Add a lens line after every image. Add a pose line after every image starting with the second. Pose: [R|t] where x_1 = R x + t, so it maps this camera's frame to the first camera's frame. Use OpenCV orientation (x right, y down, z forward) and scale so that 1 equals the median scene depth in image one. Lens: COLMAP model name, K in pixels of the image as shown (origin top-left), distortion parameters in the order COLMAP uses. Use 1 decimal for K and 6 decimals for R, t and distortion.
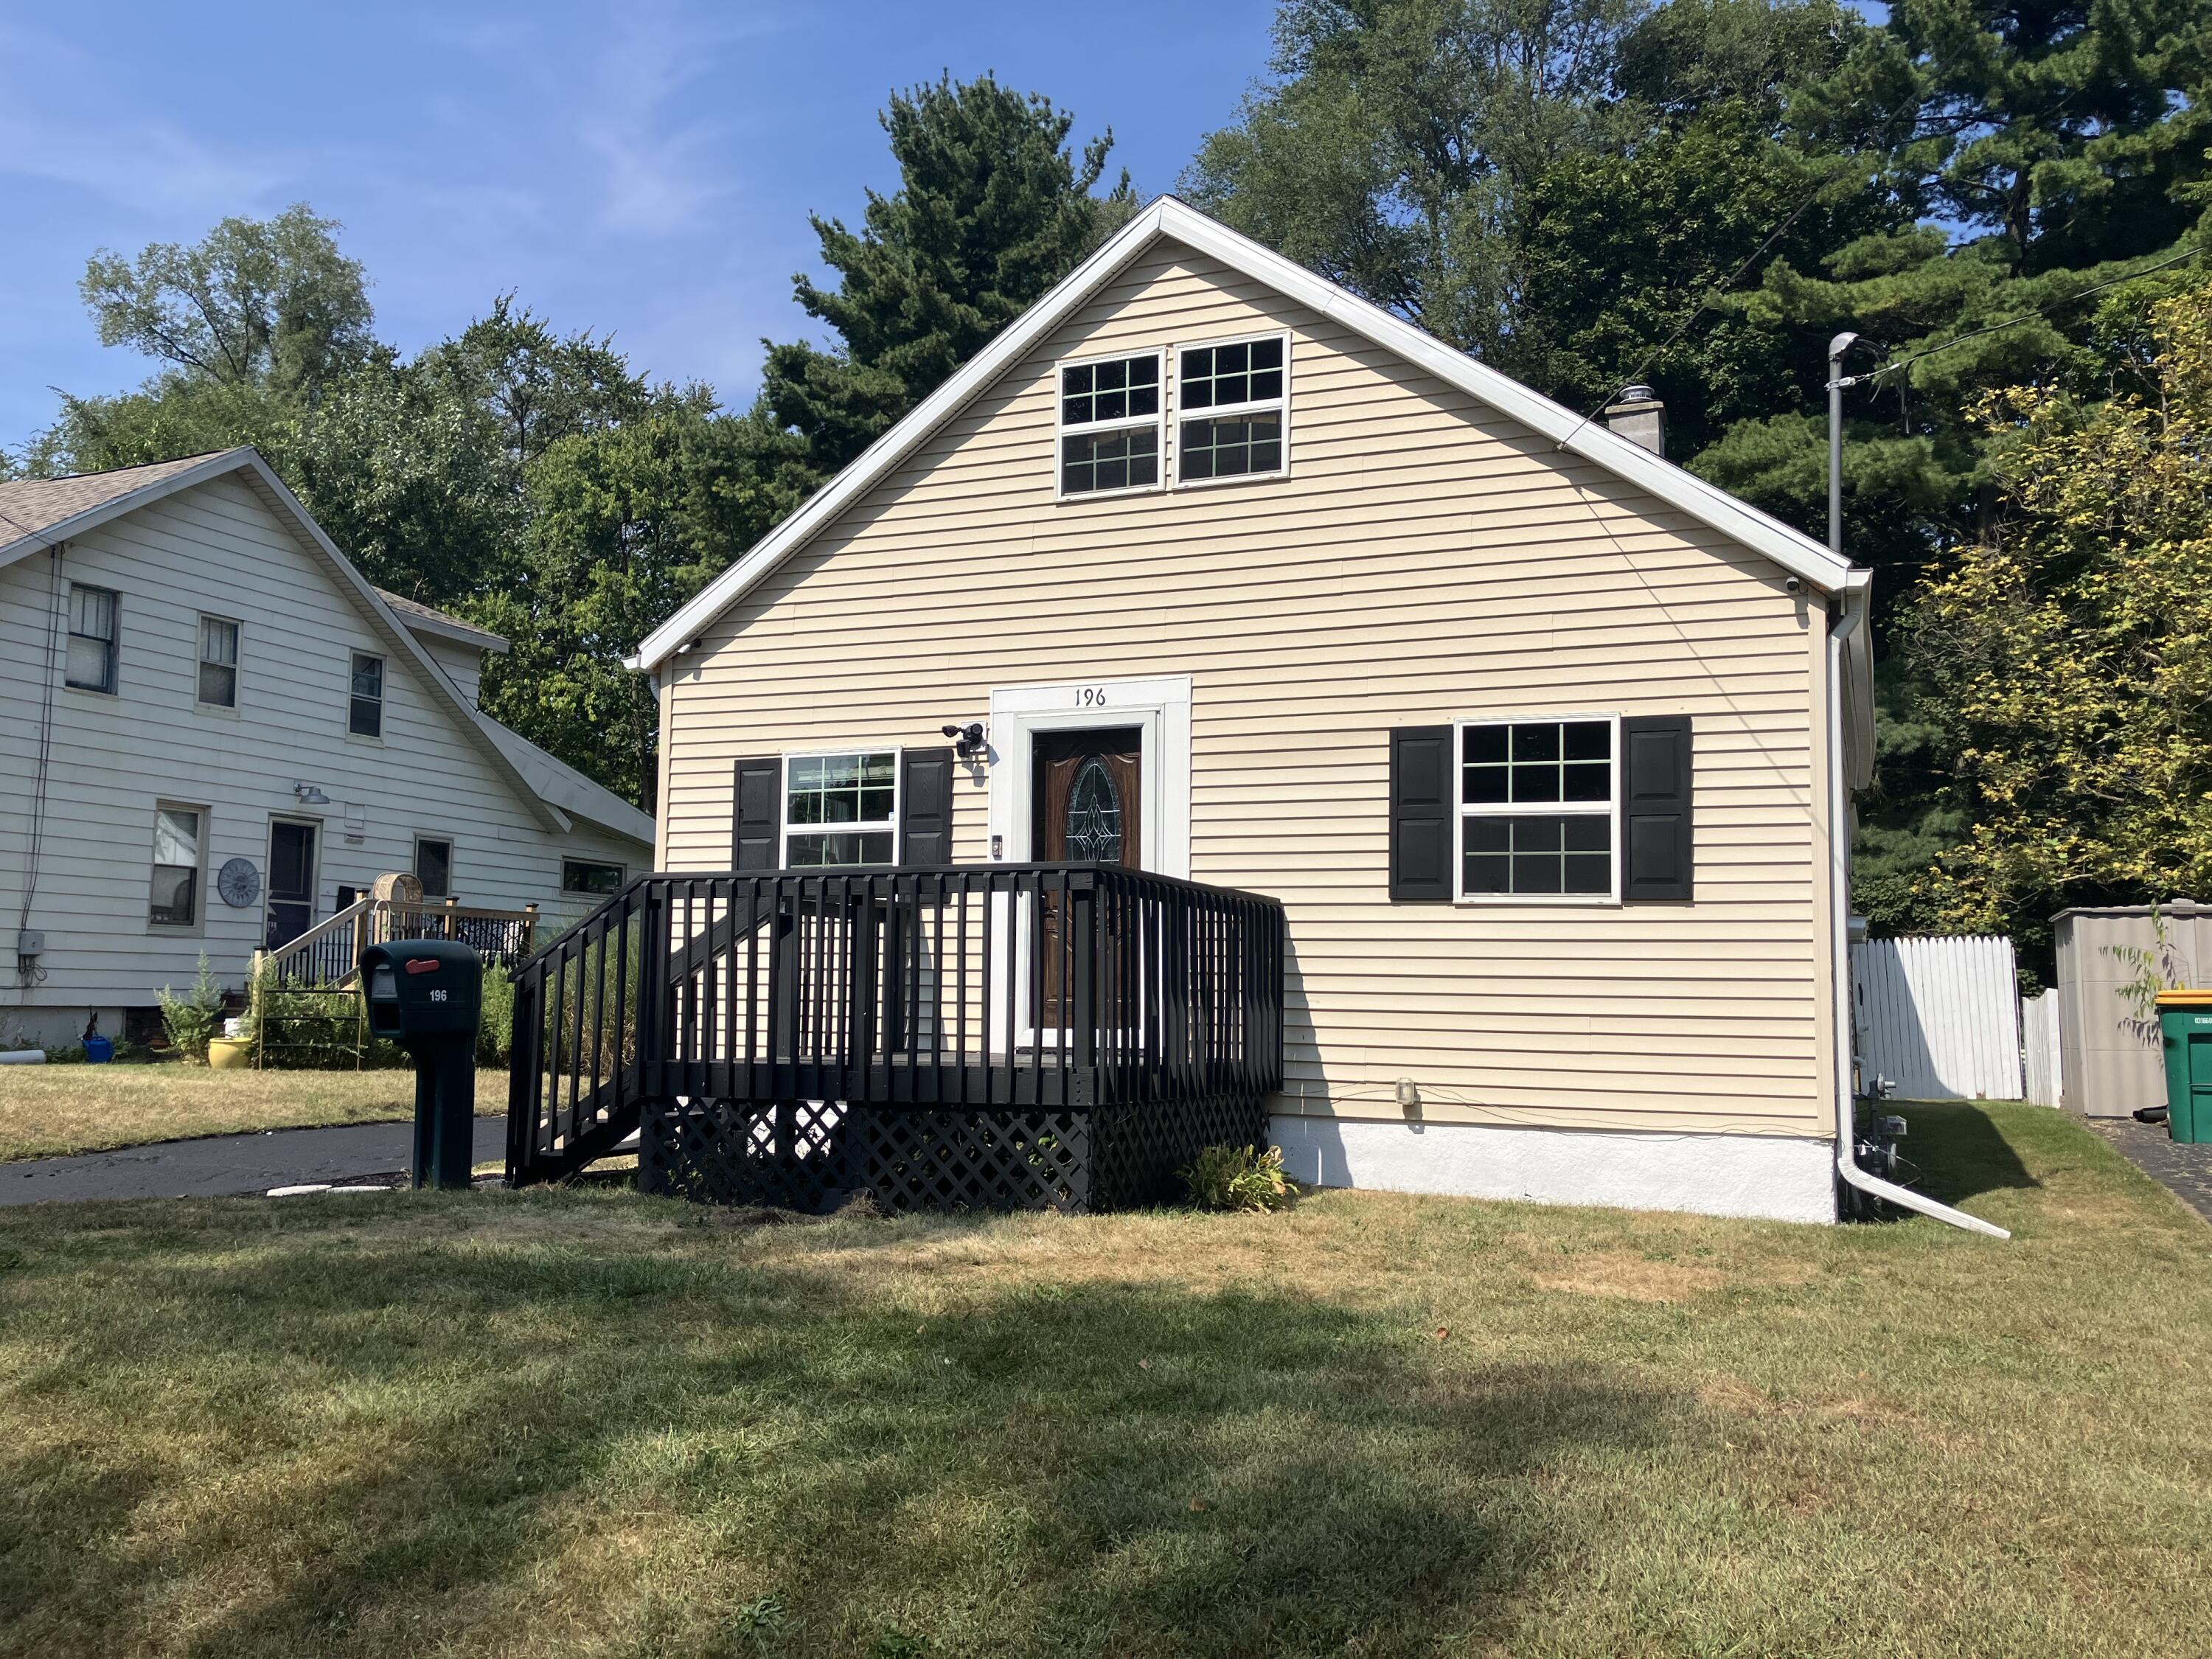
lens RADIAL K [[1817.4, 0, 1117.3], [0, 1817.4, 837.1], [0, 0, 1]] dist [0.019518, -0.022308]
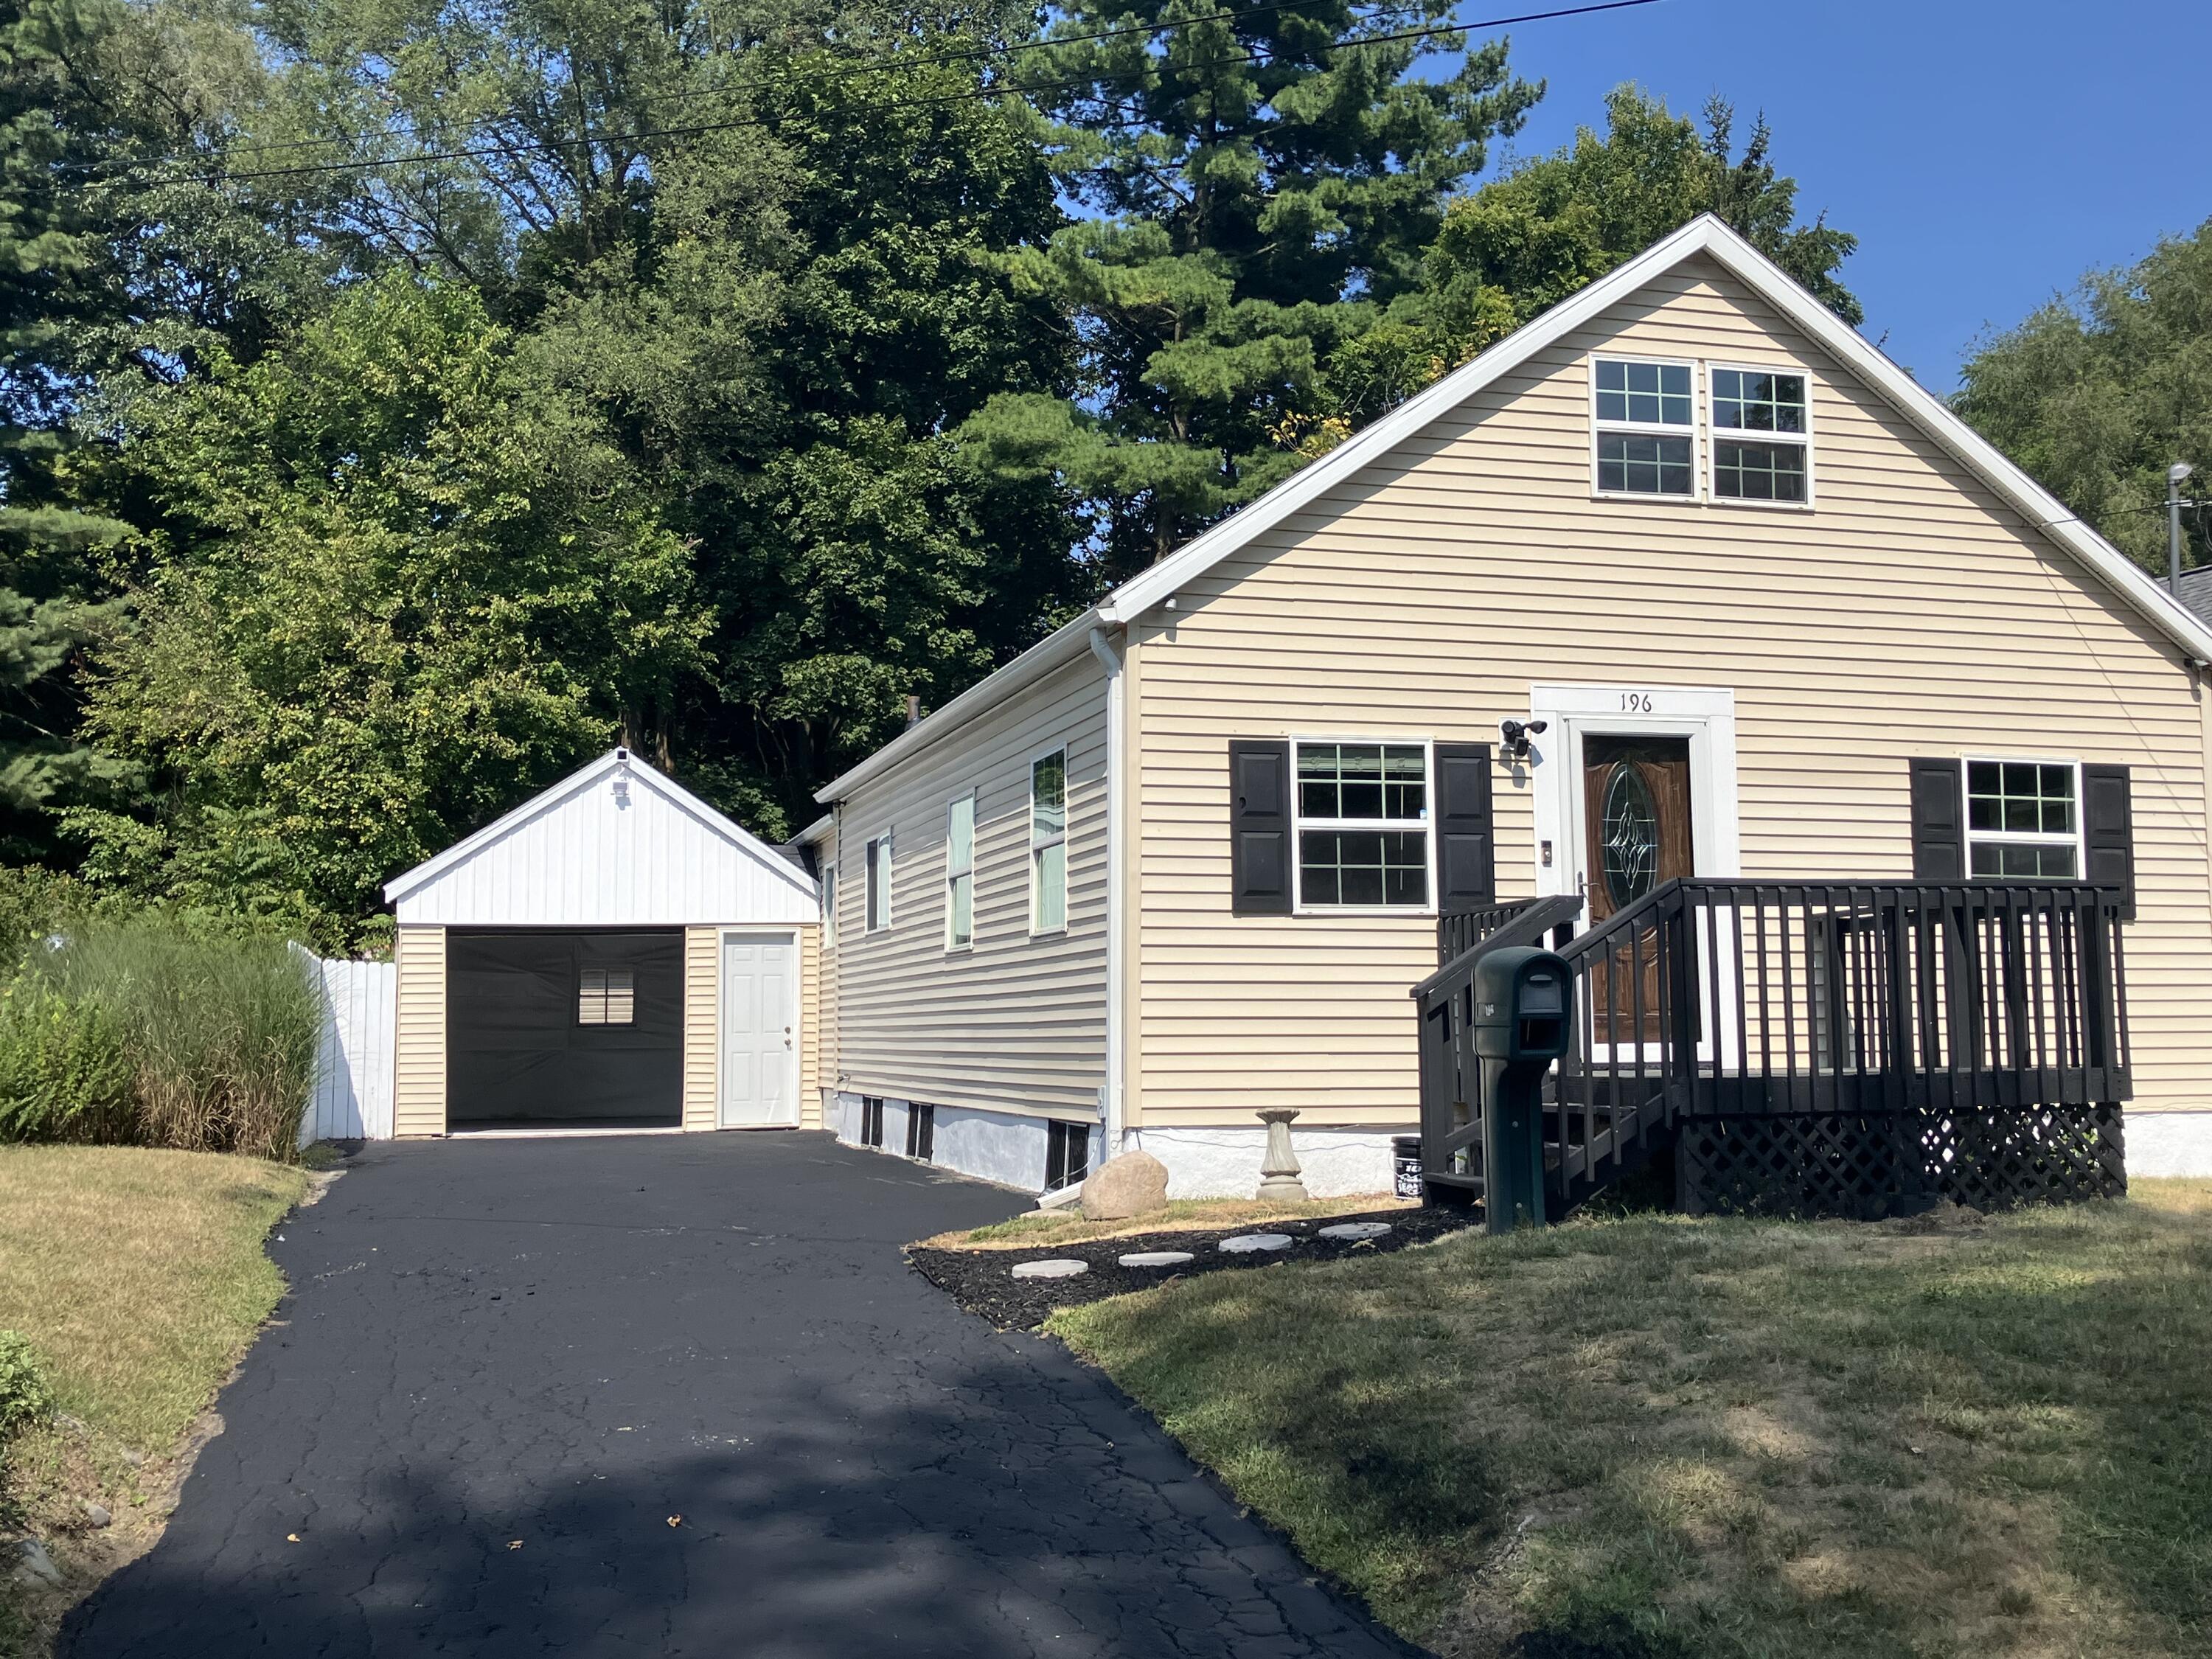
lens RADIAL K [[2258.3, 0, 1121.6], [0, 2258.3, 819.4], [0, 0, 1]] dist [0.009463, 0.000000]
pose [[0.775132, 0.040778, 0.630482, -0.978975], [-0.037849, 0.999120, -0.018088, 0.017704], [-0.630665, -0.009842, 0.775993, 0.225783]]
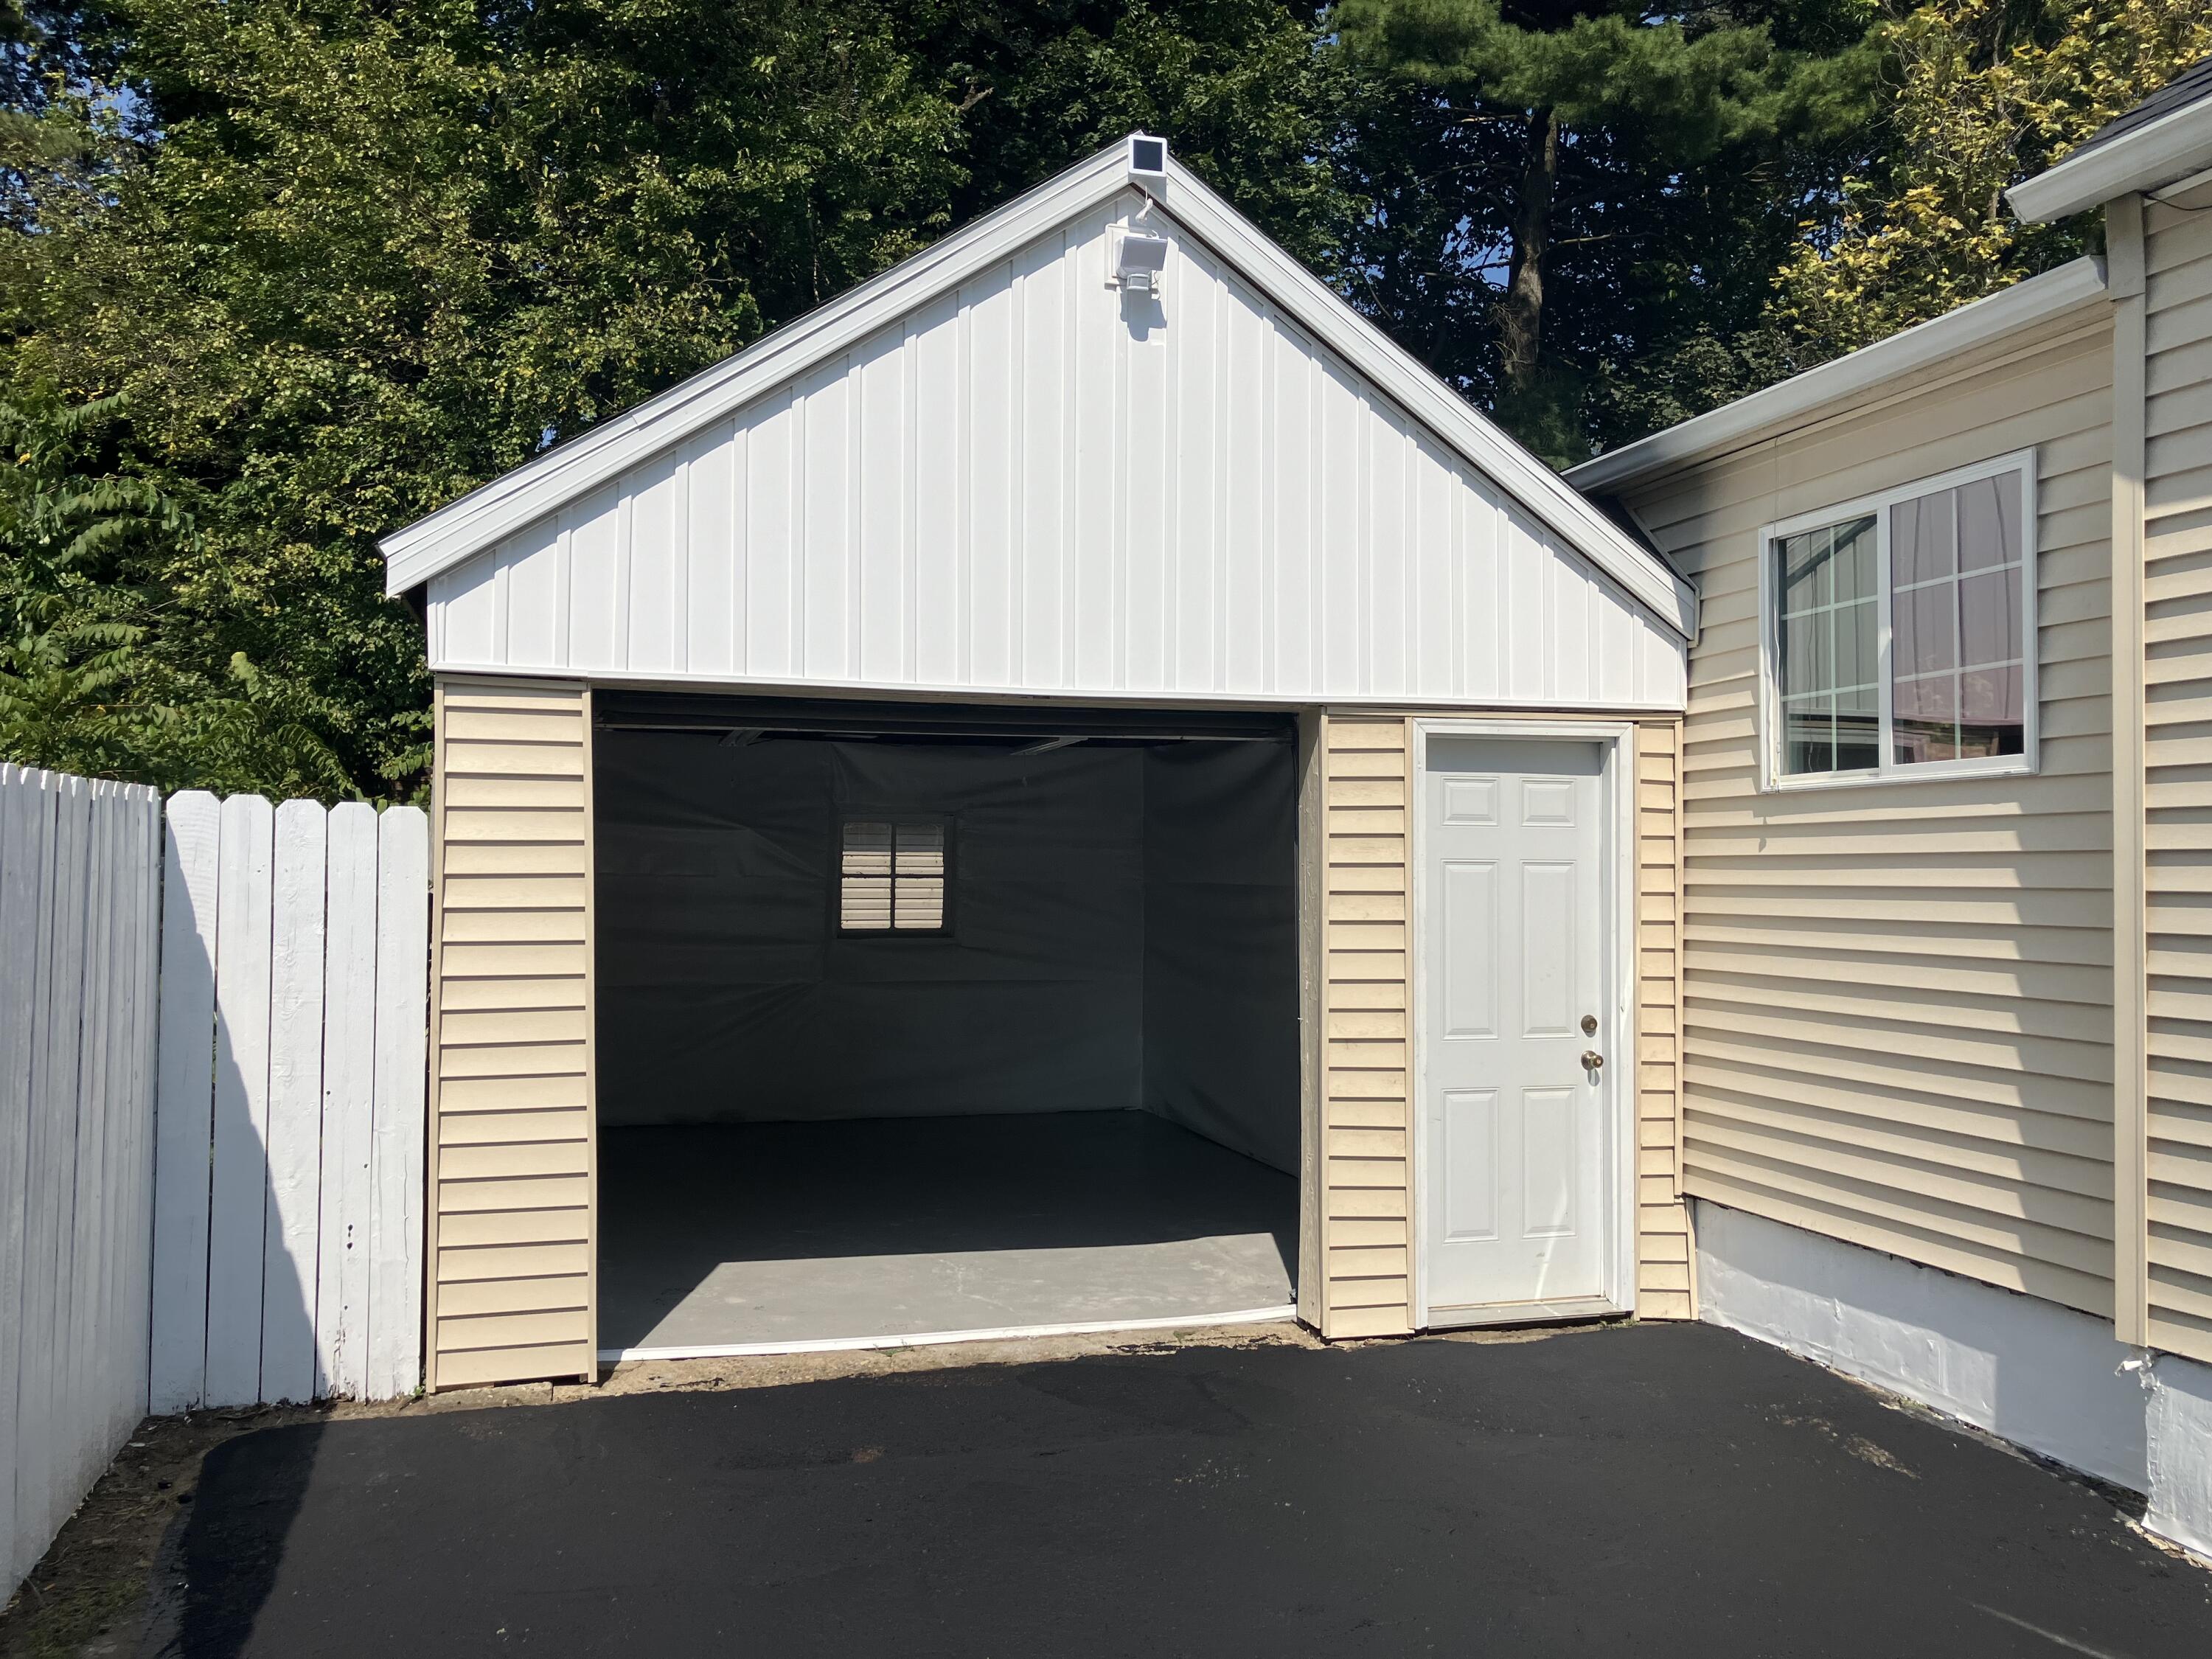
lens RADIAL K [[1817.4, 0, 1101.0], [0, 1817.4, 878.1], [0, 0, 1]] dist [0.019518, -0.022308]
pose [[0.772515, -0.006397, 0.634964, -0.371124], [-0.059089, 0.994886, 0.081913, 0.103003], [-0.632241, -0.100799, 0.768187, 1.715929]]
